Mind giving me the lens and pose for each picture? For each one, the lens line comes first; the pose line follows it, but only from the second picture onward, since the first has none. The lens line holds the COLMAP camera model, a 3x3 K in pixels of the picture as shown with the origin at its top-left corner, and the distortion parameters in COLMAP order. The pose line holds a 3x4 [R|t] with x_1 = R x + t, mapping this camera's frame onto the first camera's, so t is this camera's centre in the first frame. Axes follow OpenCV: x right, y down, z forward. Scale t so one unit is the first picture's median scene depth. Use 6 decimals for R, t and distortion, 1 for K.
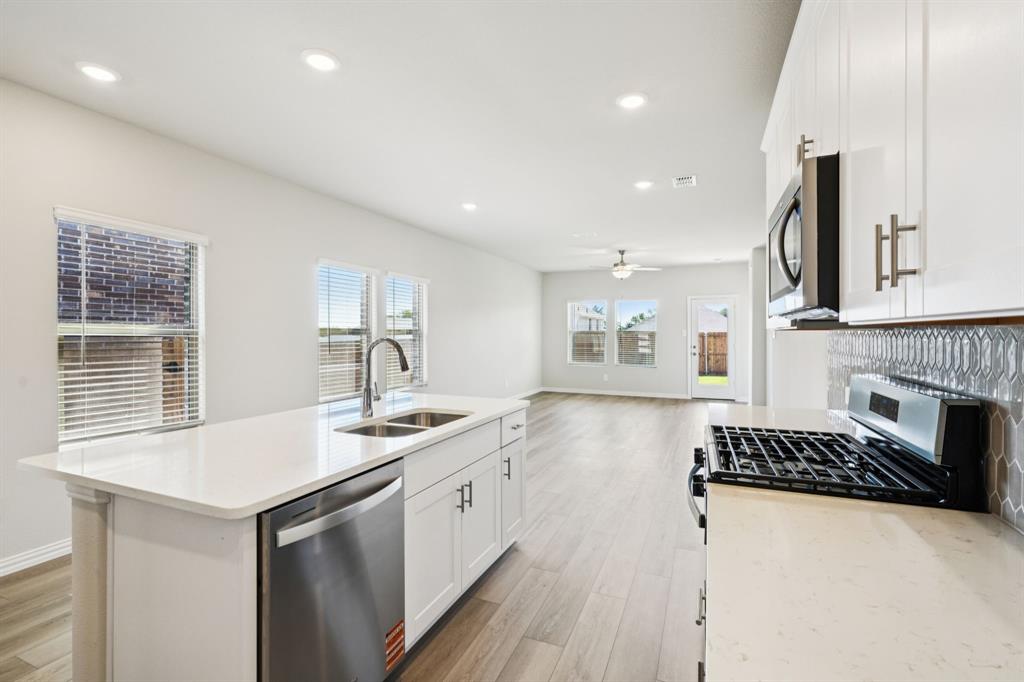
lens RADIAL K [[464.5, 0, 512.0], [0, 464.5, 341.0], [0, 0, 1]] dist [-0.000676, 0.000030]
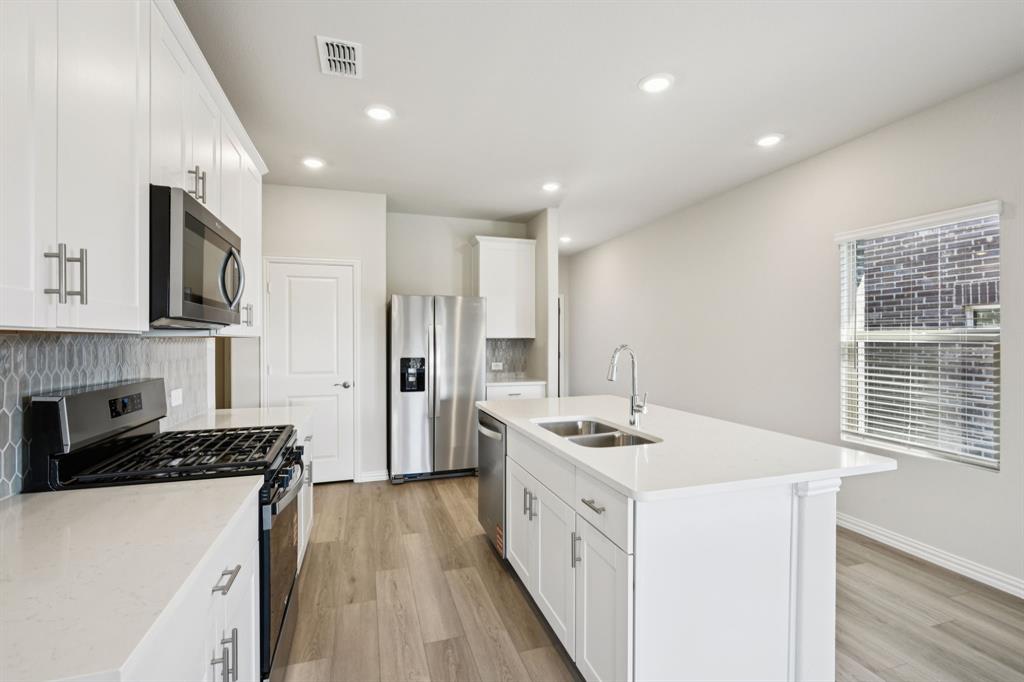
lens RADIAL K [[464.5, 0, 512.0], [0, 464.5, 341.0], [0, 0, 1]] dist [-0.000676, 0.000030]
pose [[-0.753837, 0.000566, -0.657061, 0.133037], [-0.009331, 0.999890, 0.011567, -0.006007], [0.656995, 0.014851, -0.753749, 0.392267]]
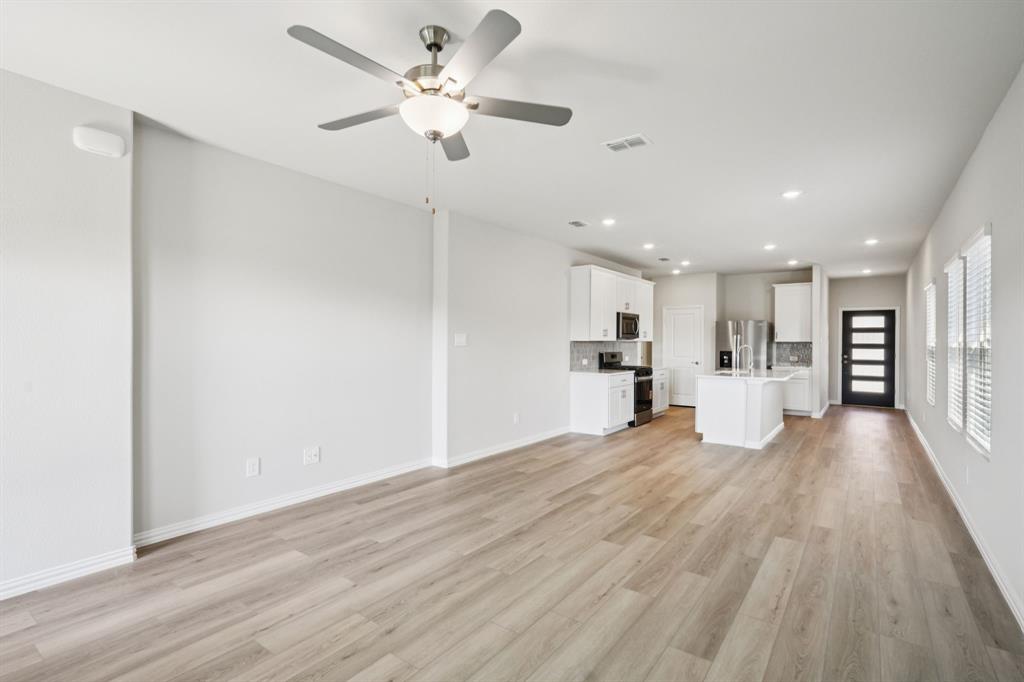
lens RADIAL K [[490.5, 0, 512.0], [0, 490.5, 341.0], [0, 0, 1]] dist [-0.001528, 0.000287]
pose [[-0.975019, -0.006155, 0.222035, 0.110105], [-0.003058, 0.999893, 0.014291, -0.017426], [-0.222099, 0.013255, -0.974934, 1.072072]]
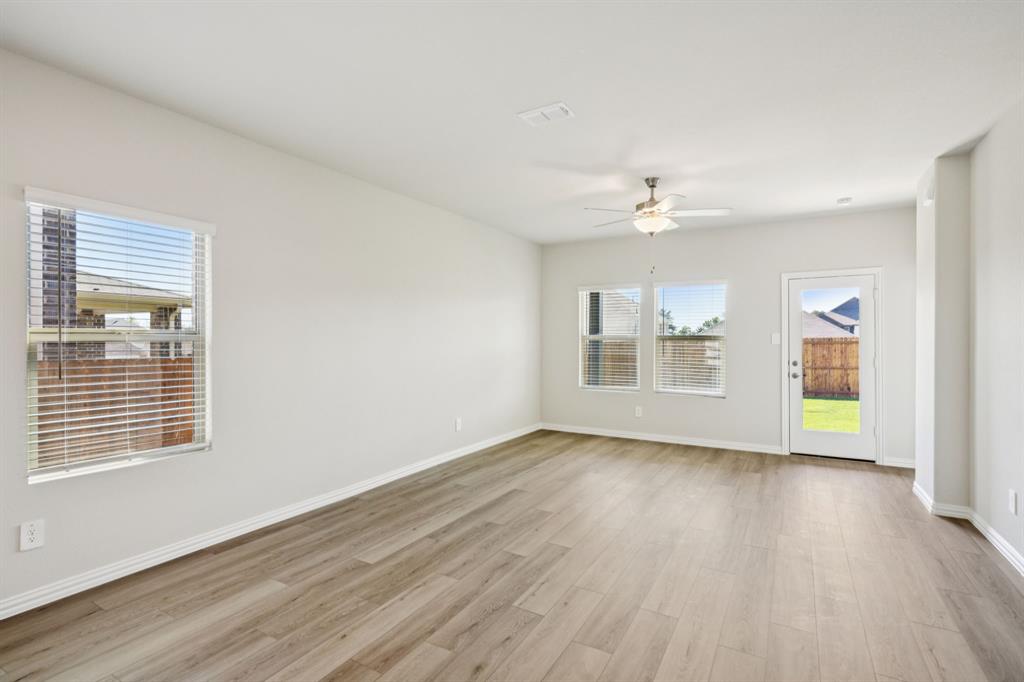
lens RADIAL K [[490.5, 0, 512.0], [0, 490.5, 341.0], [0, 0, 1]] dist [-0.001528, 0.000287]
pose [[0.992733, 0.000687, -0.120337, 0.124982], [-0.002220, 0.999918, -0.012604, -0.005815], [0.120318, 0.012780, 0.992653, 0.372240]]
